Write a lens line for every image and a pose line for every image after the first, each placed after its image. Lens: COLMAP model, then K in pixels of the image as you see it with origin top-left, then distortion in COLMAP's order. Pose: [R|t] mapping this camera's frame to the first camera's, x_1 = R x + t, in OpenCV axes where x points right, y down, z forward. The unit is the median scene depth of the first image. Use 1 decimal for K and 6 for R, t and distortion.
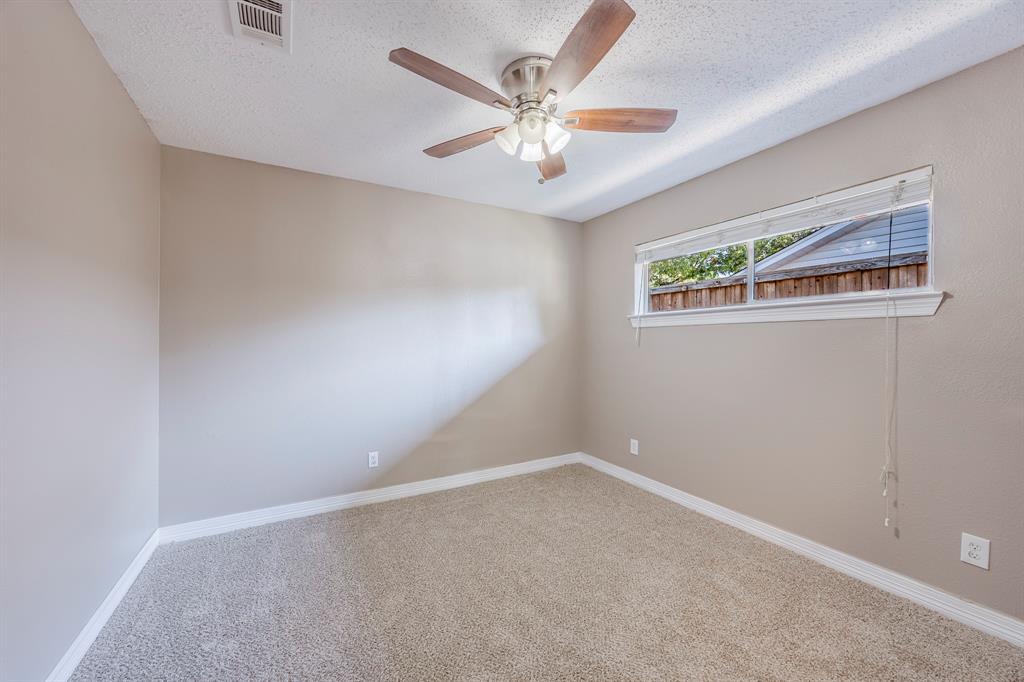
lens RADIAL K [[399.3, 0, 512.0], [0, 399.3, 341.0], [0, 0, 1]] dist [0.002023, 0.000104]
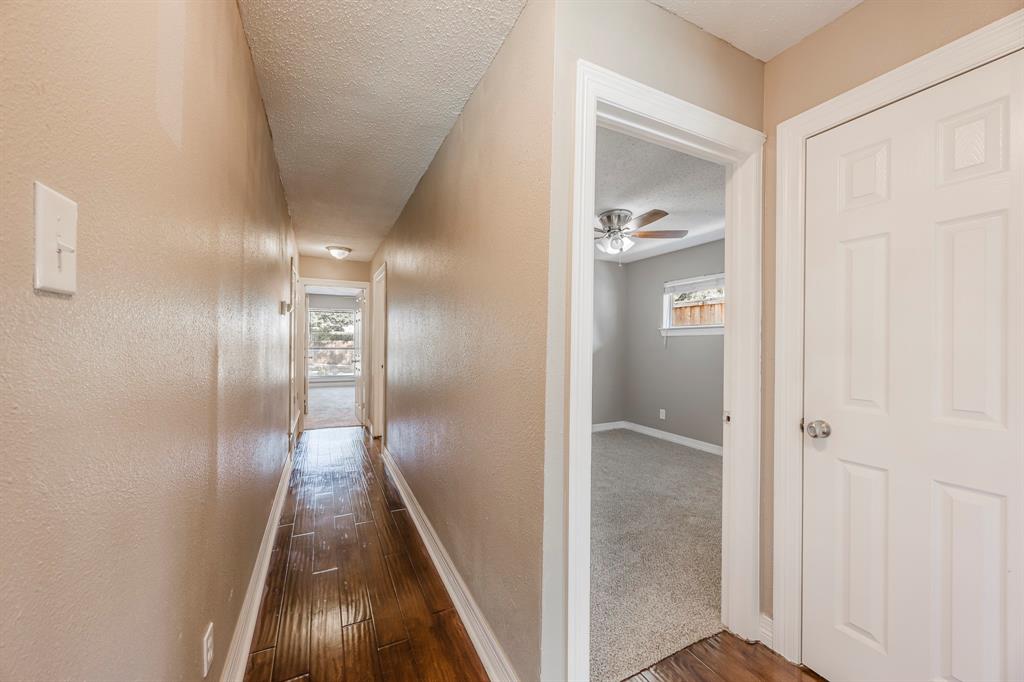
lens RADIAL K [[399.3, 0, 512.0], [0, 399.3, 341.0], [0, 0, 1]] dist [0.002023, 0.000104]
pose [[0.998725, 0.005852, -0.050150, -0.192590], [-0.005967, 0.999980, -0.002163, -0.009033], [0.050136, 0.002459, 0.998739, -0.551846]]
